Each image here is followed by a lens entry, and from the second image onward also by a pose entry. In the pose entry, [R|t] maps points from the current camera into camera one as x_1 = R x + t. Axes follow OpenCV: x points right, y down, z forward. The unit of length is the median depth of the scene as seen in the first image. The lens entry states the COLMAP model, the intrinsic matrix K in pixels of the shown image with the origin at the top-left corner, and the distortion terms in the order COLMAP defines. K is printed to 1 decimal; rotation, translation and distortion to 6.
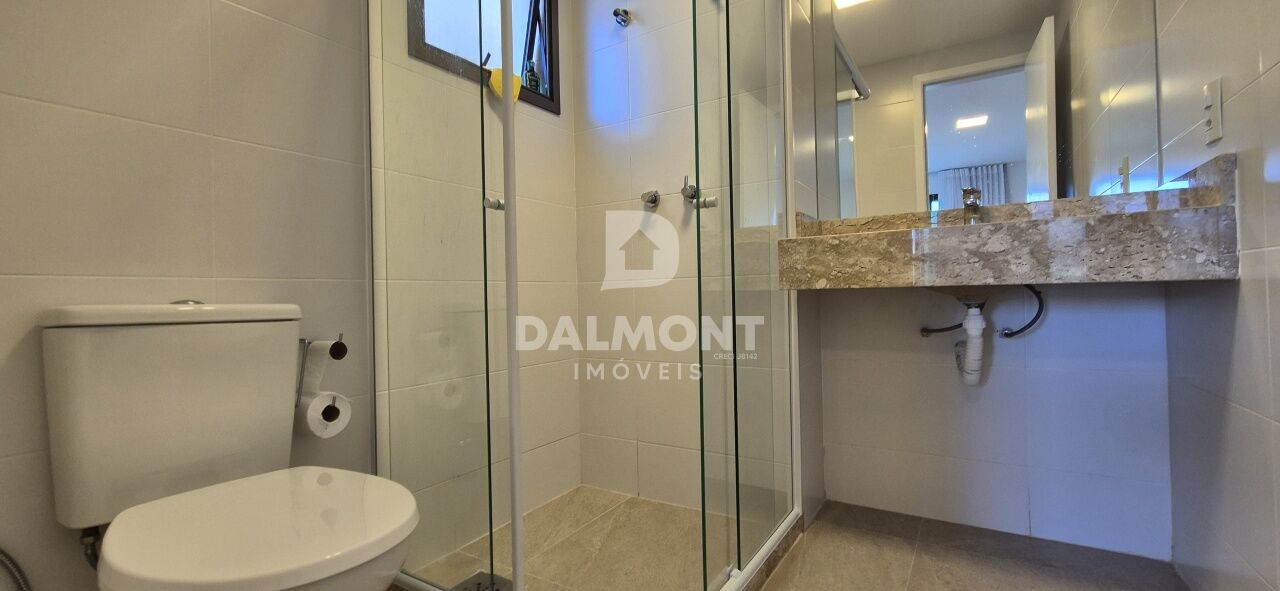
lens RADIAL K [[525.9, 0, 643.4], [0, 525.9, 282.0], [0, 0, 1]] dist [-0.003819, 0.000712]
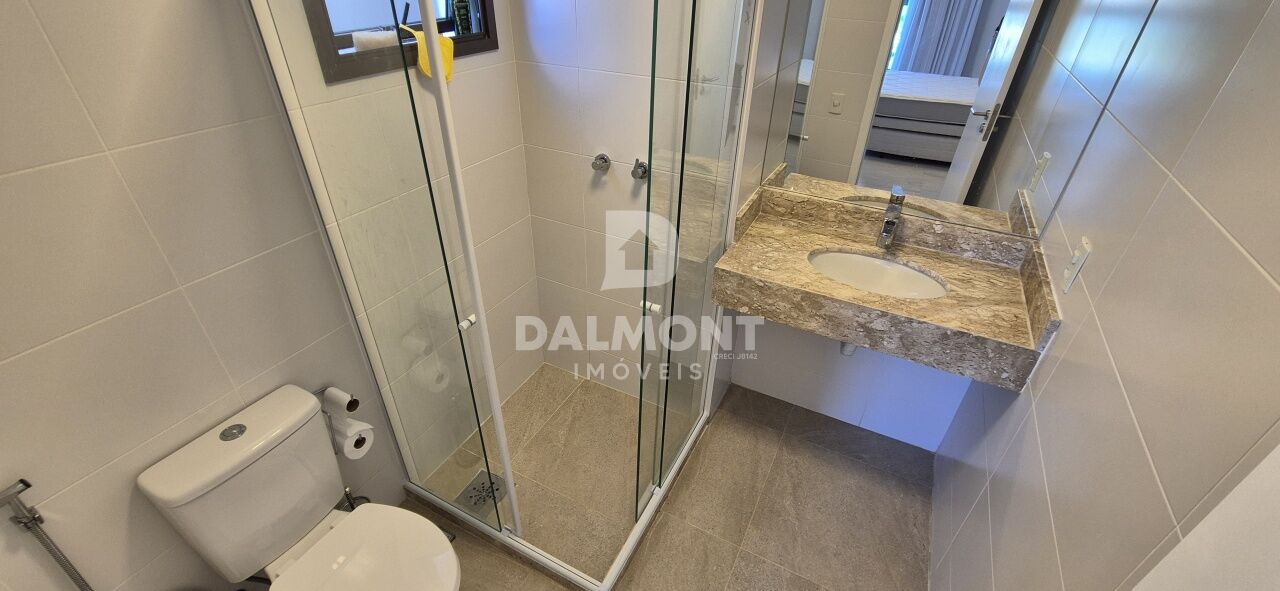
lens RADIAL K [[525.9, 0, 641.0], [0, 525.9, 289.7], [0, 0, 1]] dist [-0.003819, 0.000712]
pose [[0.995214, -0.006910, 0.097475, -0.014217], [-0.048014, 0.834210, 0.549353, -0.692509], [-0.085111, -0.551404, 0.829885, 0.045162]]
